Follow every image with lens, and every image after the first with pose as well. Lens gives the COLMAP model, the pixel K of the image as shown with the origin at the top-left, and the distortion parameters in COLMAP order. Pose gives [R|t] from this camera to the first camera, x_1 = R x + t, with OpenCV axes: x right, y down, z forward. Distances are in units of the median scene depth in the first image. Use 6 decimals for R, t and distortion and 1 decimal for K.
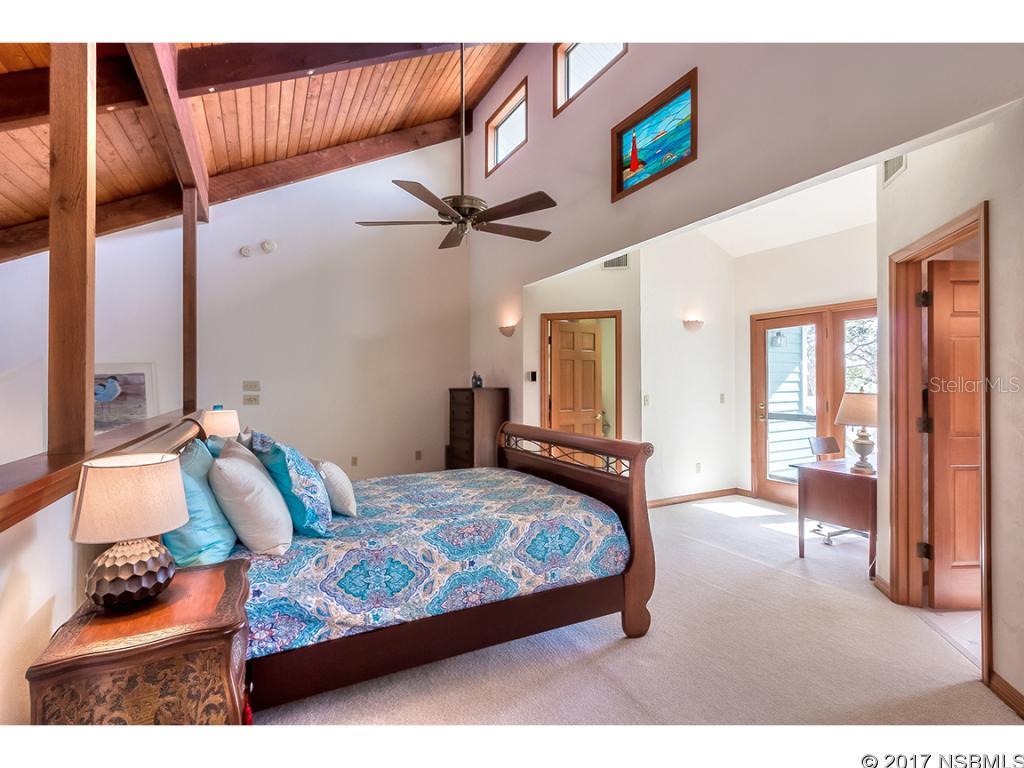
lens RADIAL K [[469.1, 0, 524.4], [0, 469.1, 380.2], [0, 0, 1]] dist [0.001783, 0.000059]
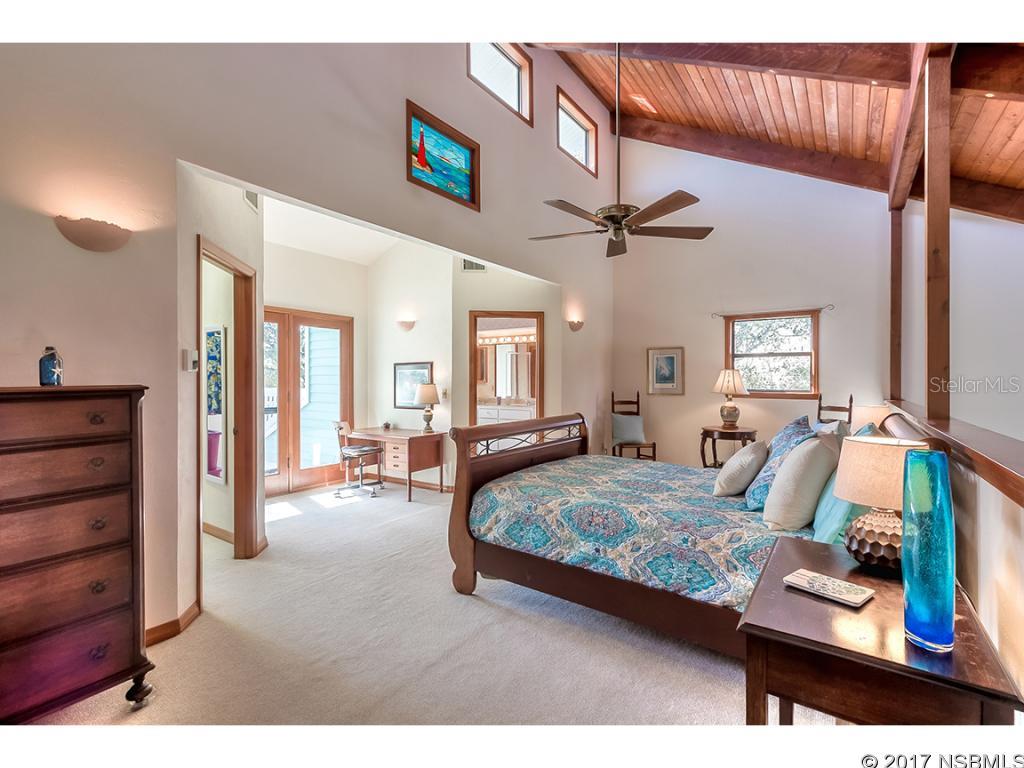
lens RADIAL K [[469.1, 0, 524.4], [0, 469.1, 380.2], [0, 0, 1]] dist [0.001783, 0.000059]
pose [[-0.441451, -0.004782, 0.897273, -0.805104], [-0.009202, 0.999957, 0.000802, 0.010437], [-0.897238, -0.007902, -0.441476, 1.304978]]
